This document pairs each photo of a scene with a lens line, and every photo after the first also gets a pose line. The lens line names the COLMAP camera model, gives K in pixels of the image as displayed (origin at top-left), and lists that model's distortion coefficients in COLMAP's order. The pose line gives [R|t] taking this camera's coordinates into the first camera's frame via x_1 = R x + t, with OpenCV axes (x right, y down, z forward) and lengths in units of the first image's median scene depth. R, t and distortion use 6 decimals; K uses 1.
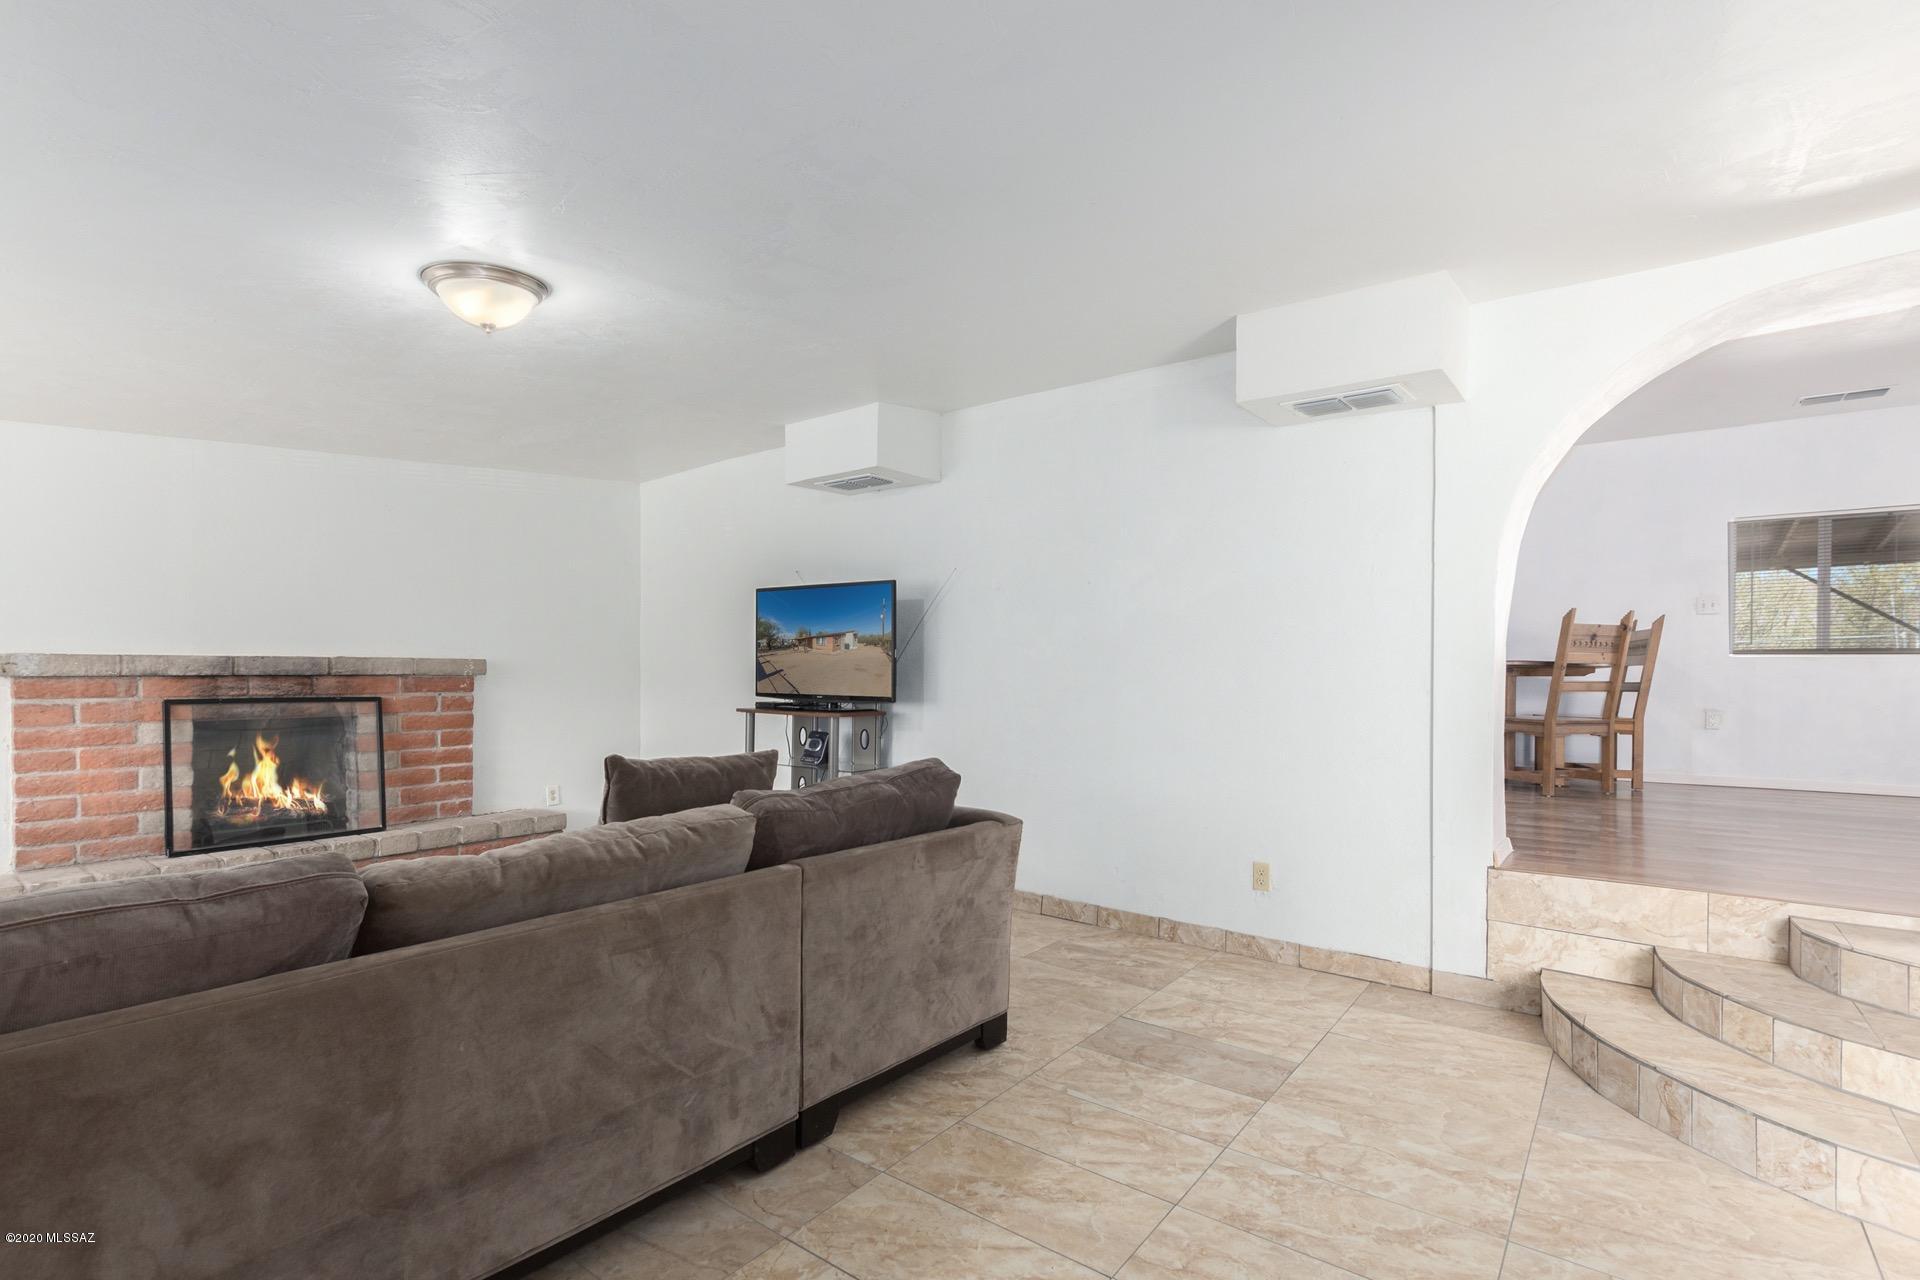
lens RADIAL K [[891.5, 0, 960.7], [0, 891.5, 650.5], [0, 0, 1]] dist [0.005000, -0.000056]
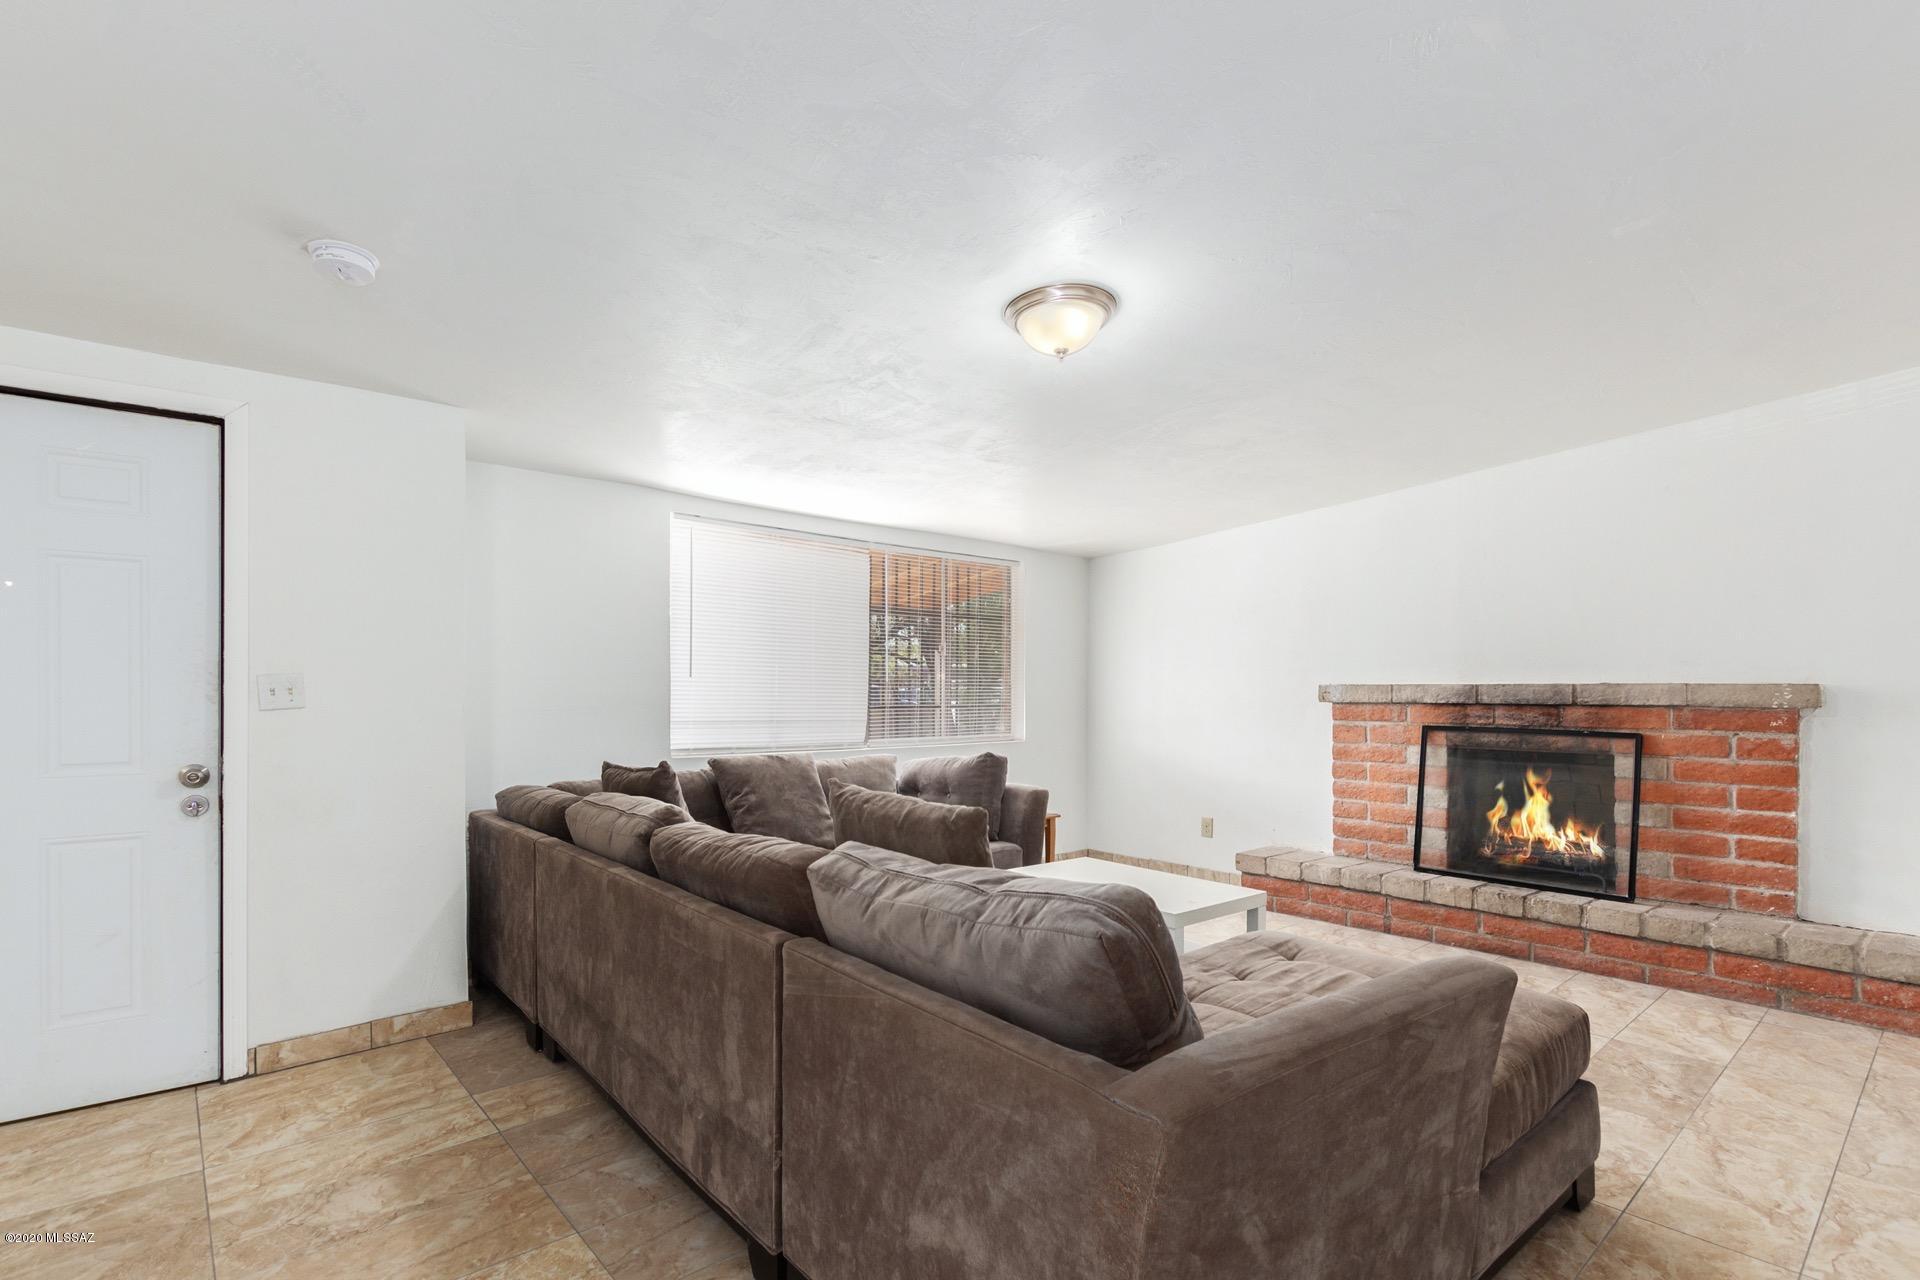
lens RADIAL K [[891.5, 0, 941.6], [0, 891.5, 706.0], [0, 0, 1]] dist [0.005000, -0.000056]
pose [[-0.188942, 0.012665, -0.981907, 0.251302], [0.016952, 0.999810, 0.009634, 0.010063], [0.981842, -0.014825, -0.189121, 0.571276]]
